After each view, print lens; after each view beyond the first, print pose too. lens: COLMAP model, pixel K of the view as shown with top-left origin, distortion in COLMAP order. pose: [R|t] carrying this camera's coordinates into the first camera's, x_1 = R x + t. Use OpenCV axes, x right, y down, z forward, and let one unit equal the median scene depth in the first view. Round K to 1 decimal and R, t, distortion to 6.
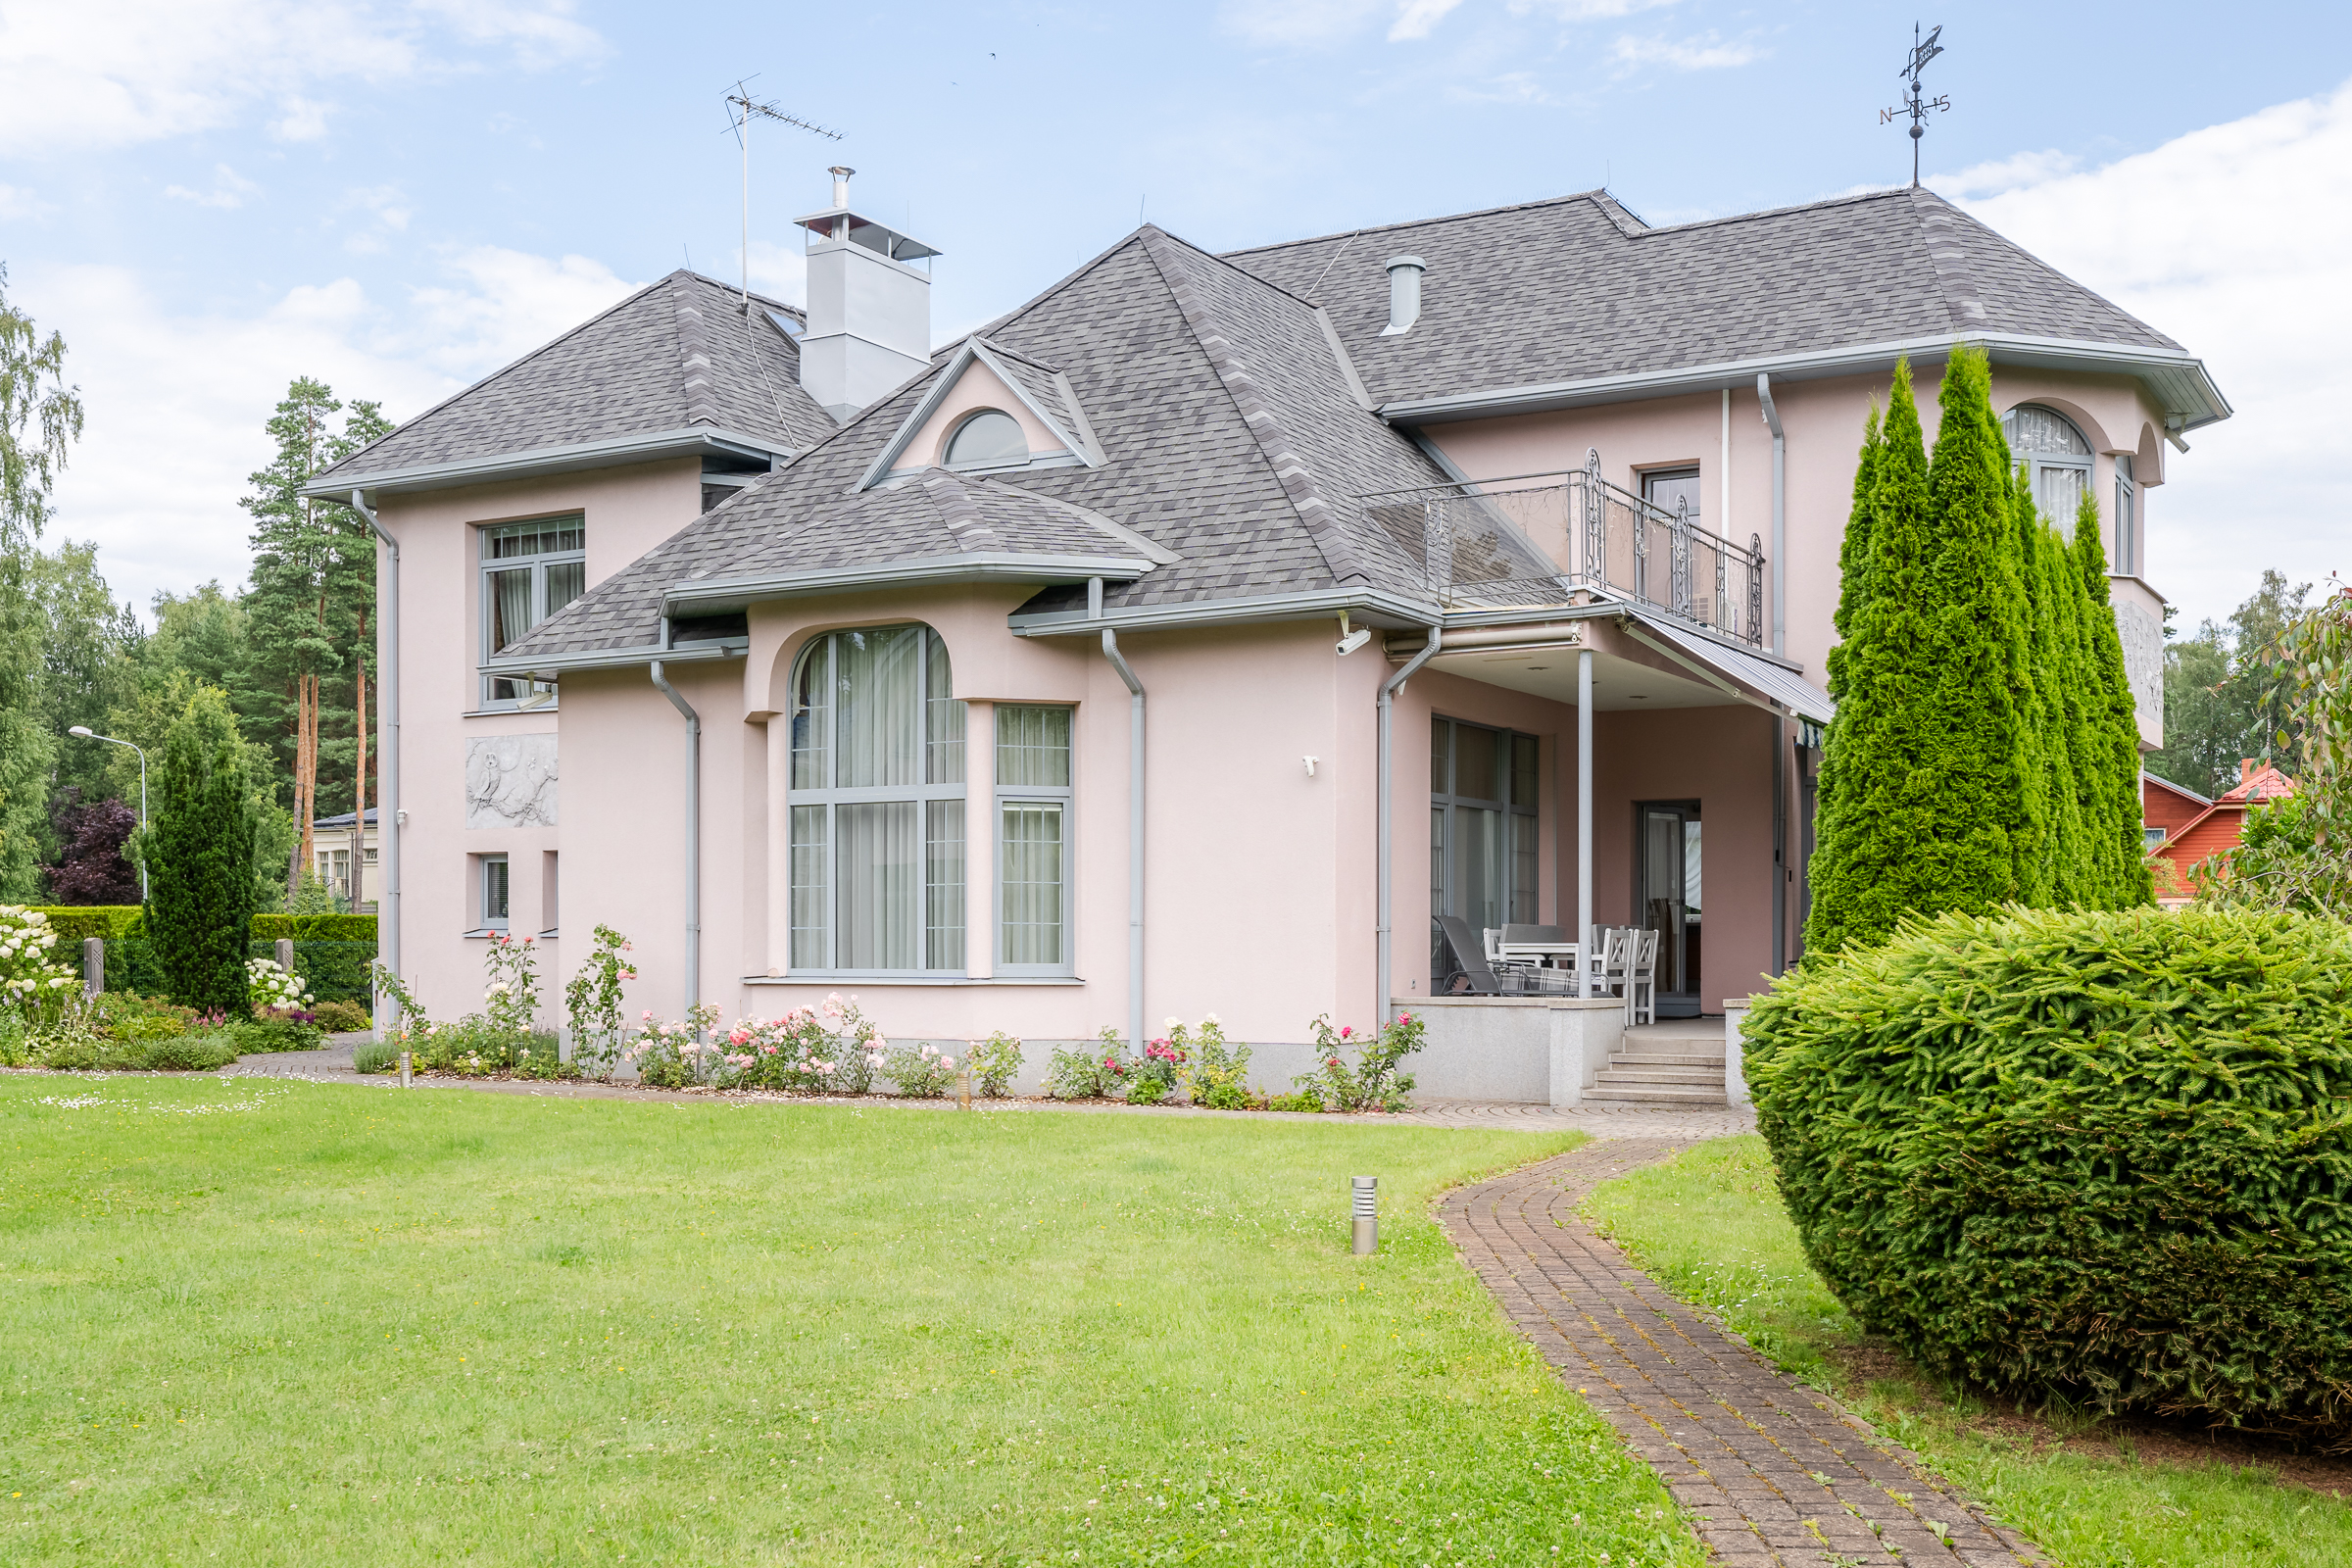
lens RADIAL K [[2363.3, 0, 1226.4], [0, 2363.3, 1019.0], [0, 0, 1]] dist [0.000816, 0.000000]
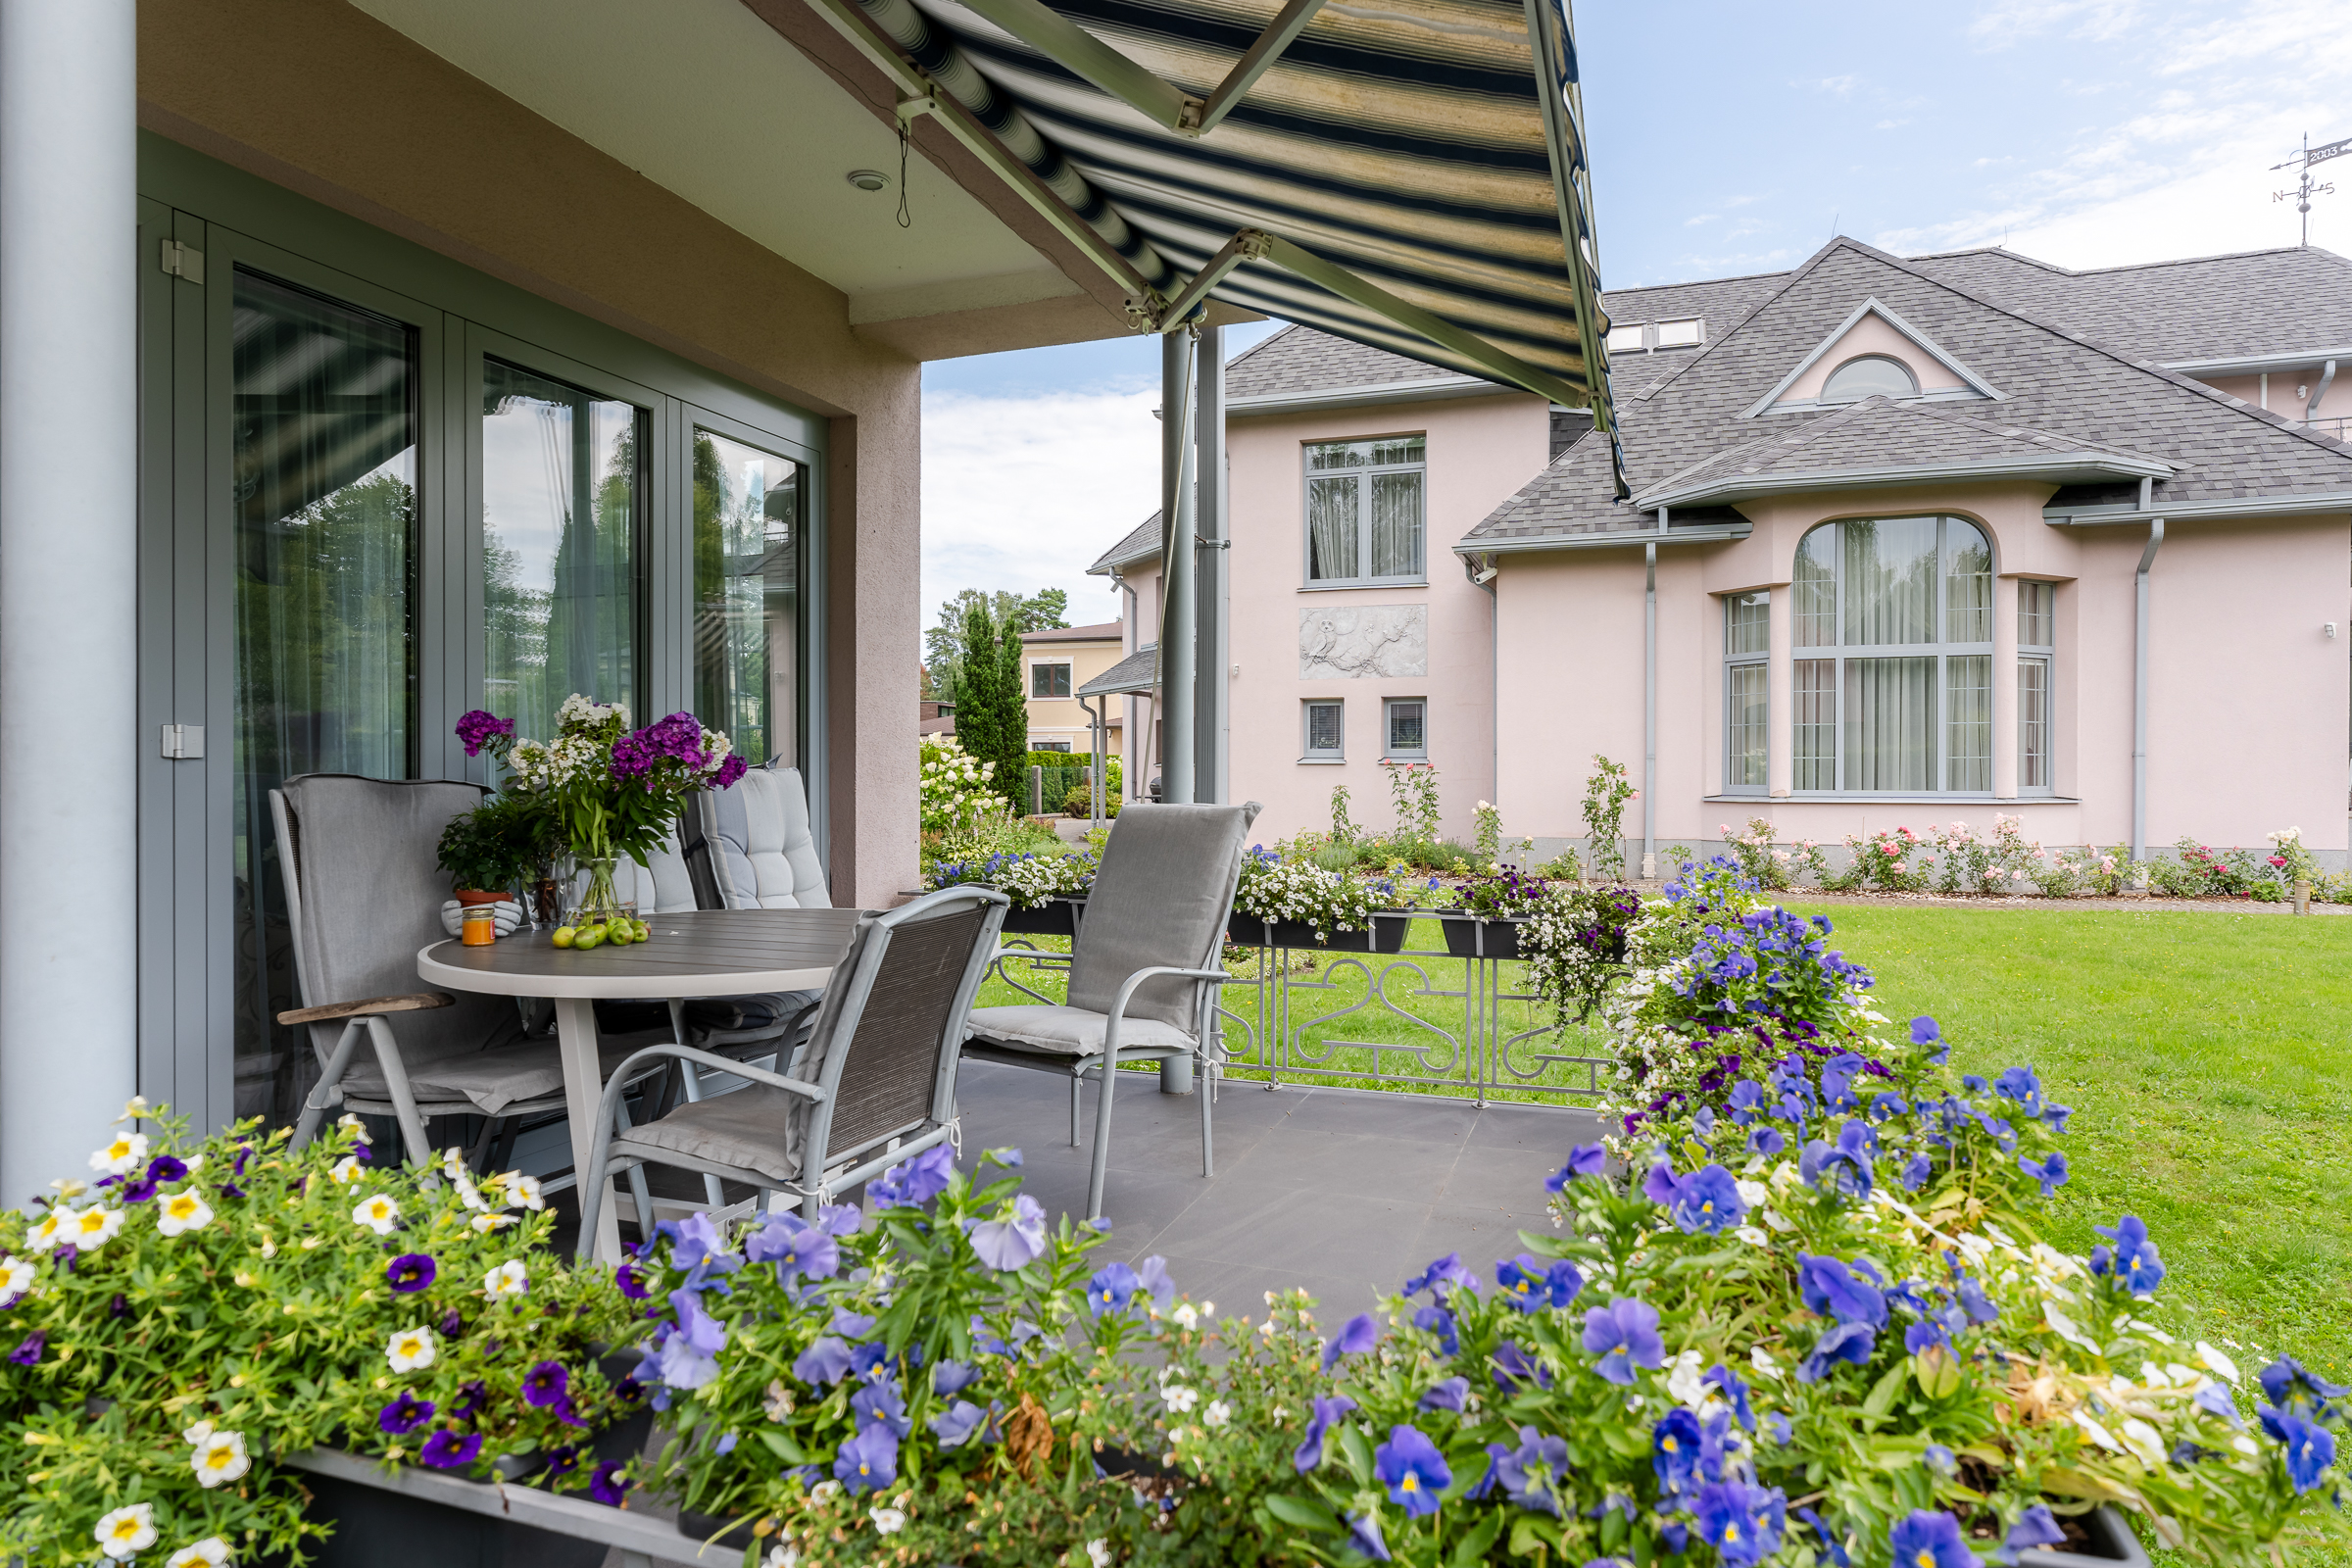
lens RADIAL K [[1370.7, 0, 1186.0], [0, 1370.7, 779.6], [0, 0, 1]] dist [0.003626, 0.003481]
pose [[0.984309, -0.003662, 0.176415, -0.622121], [0.007144, 0.999792, -0.019108, -0.015347], [-0.176308, 0.020069, 0.984130, 0.343711]]
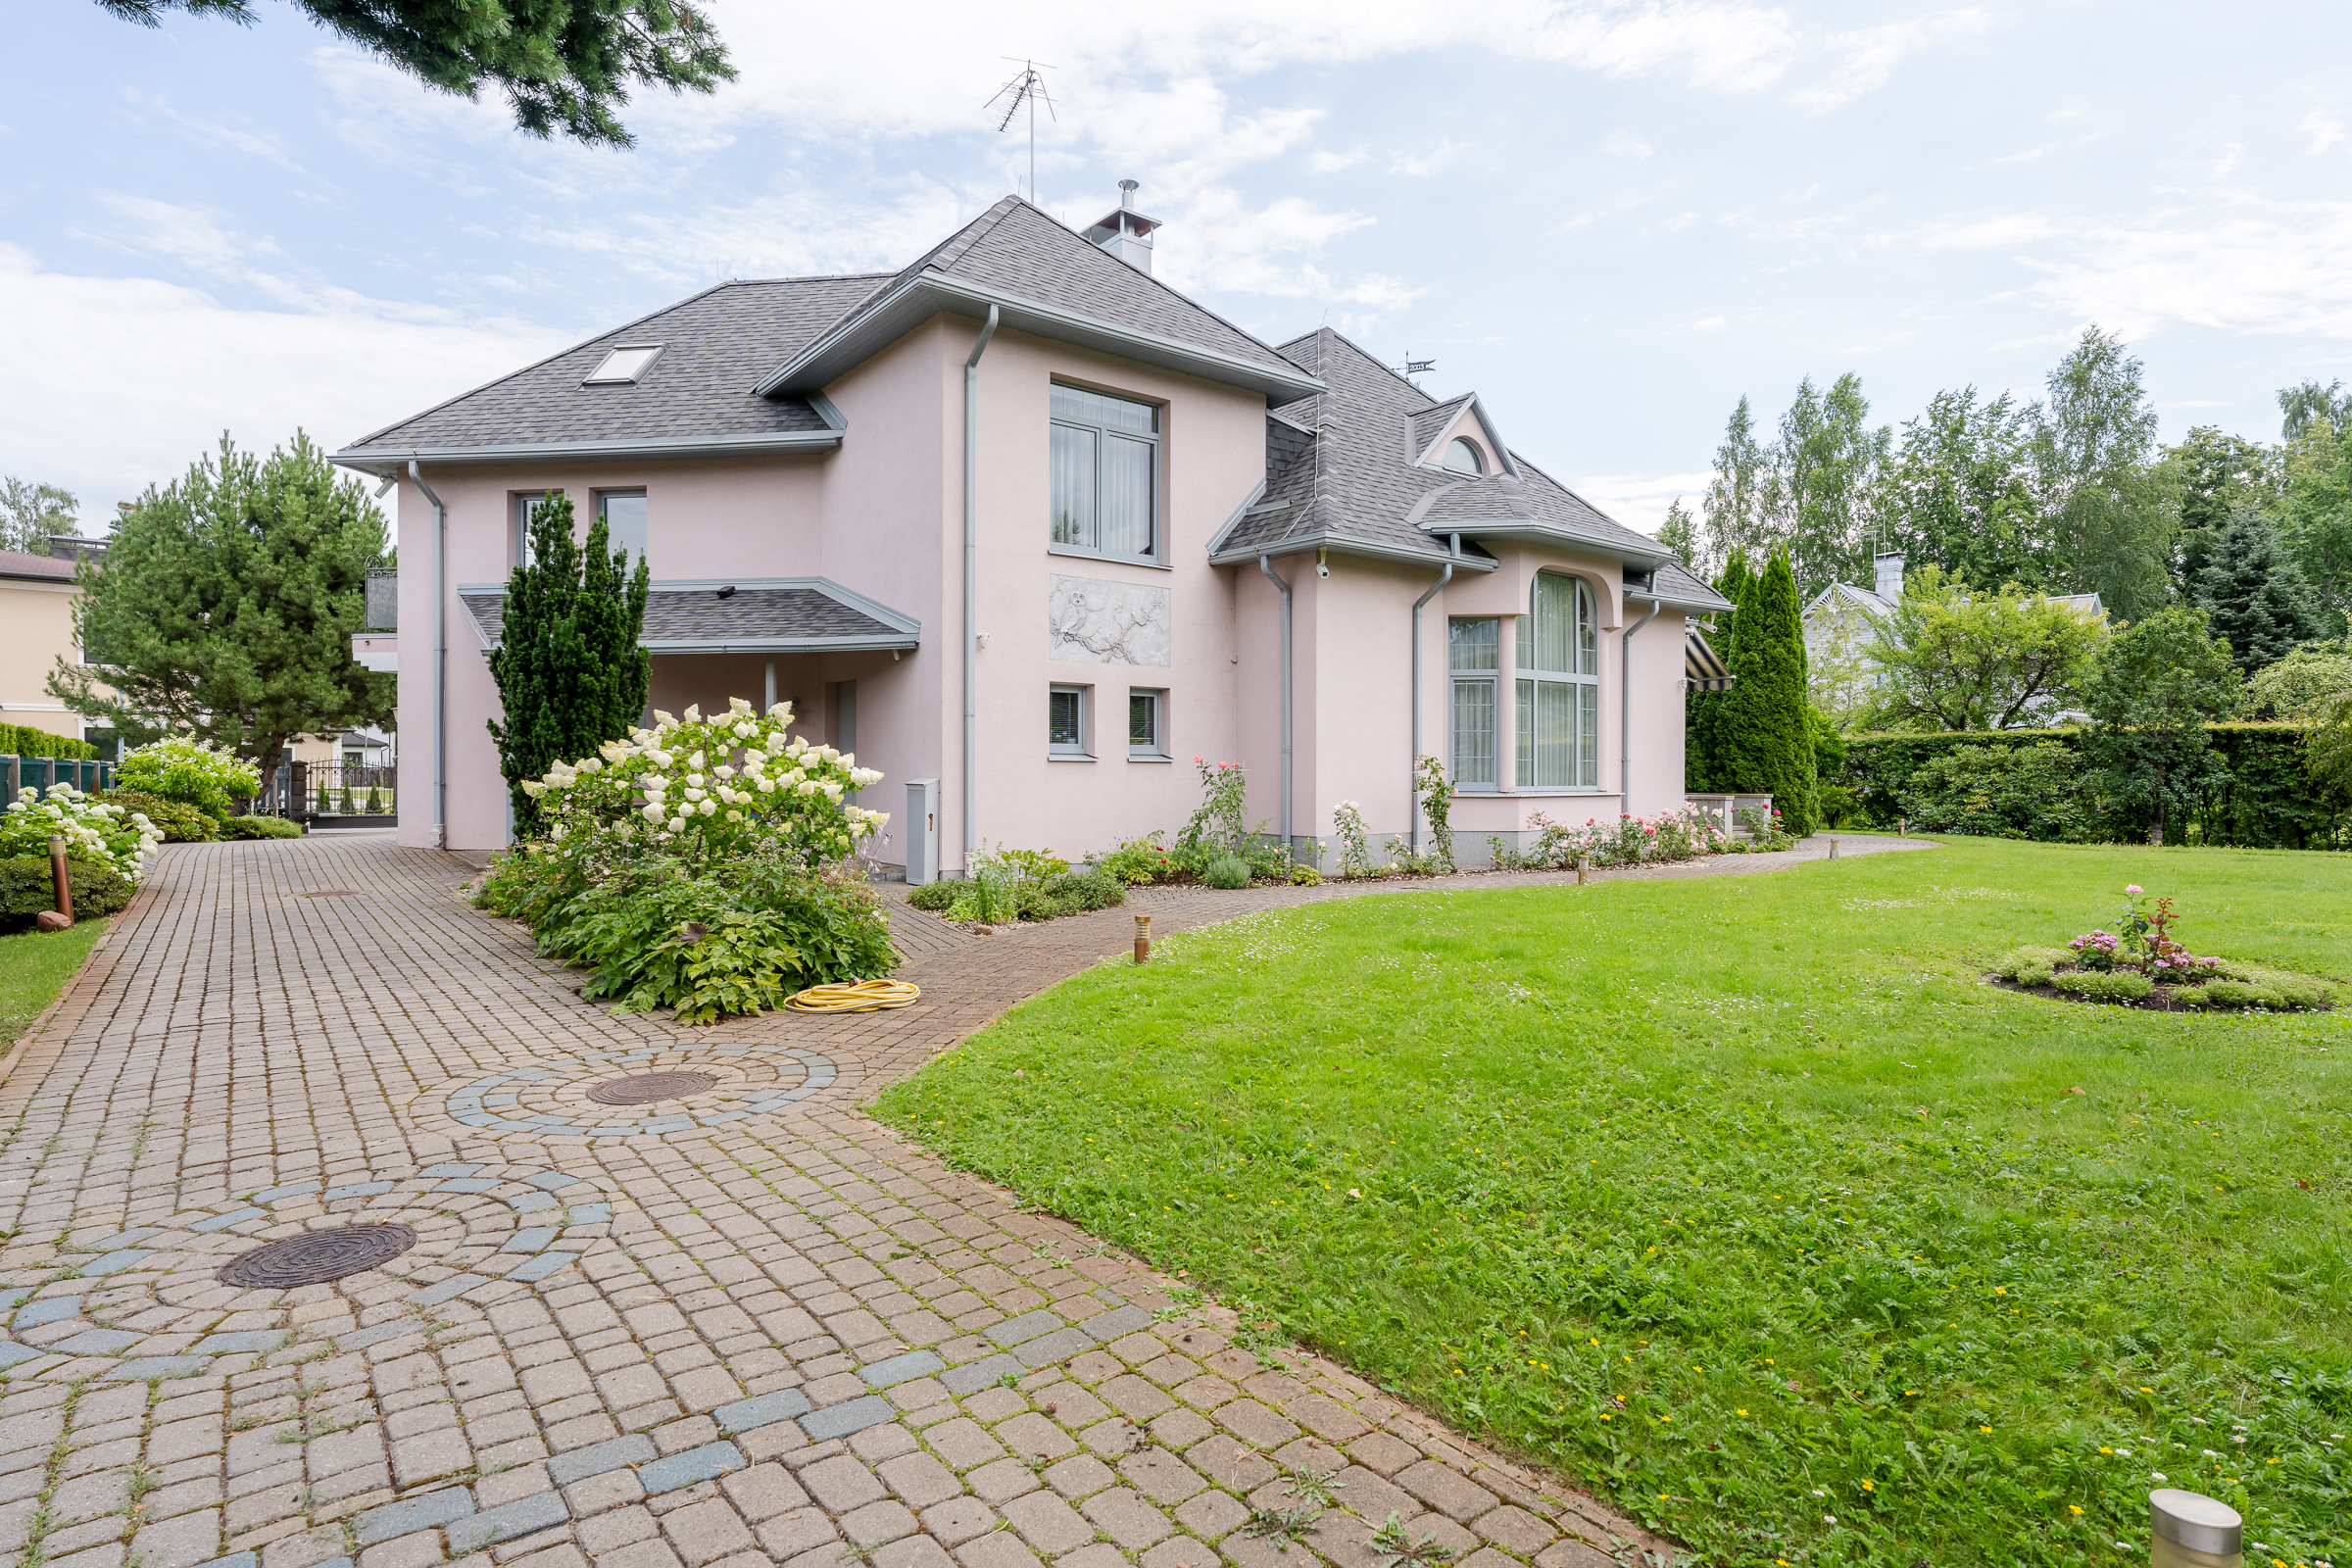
lens RADIAL K [[1228.3, 0, 1171.1], [0, 1228.3, 781.5], [0, 0, 1]] dist [-0.001004, -0.000002]
pose [[0.387942, -0.005245, 0.921669, -0.985158], [0.022088, 0.999750, -0.003608, -0.026527], [-0.921419, 0.021758, 0.387960, 0.892158]]
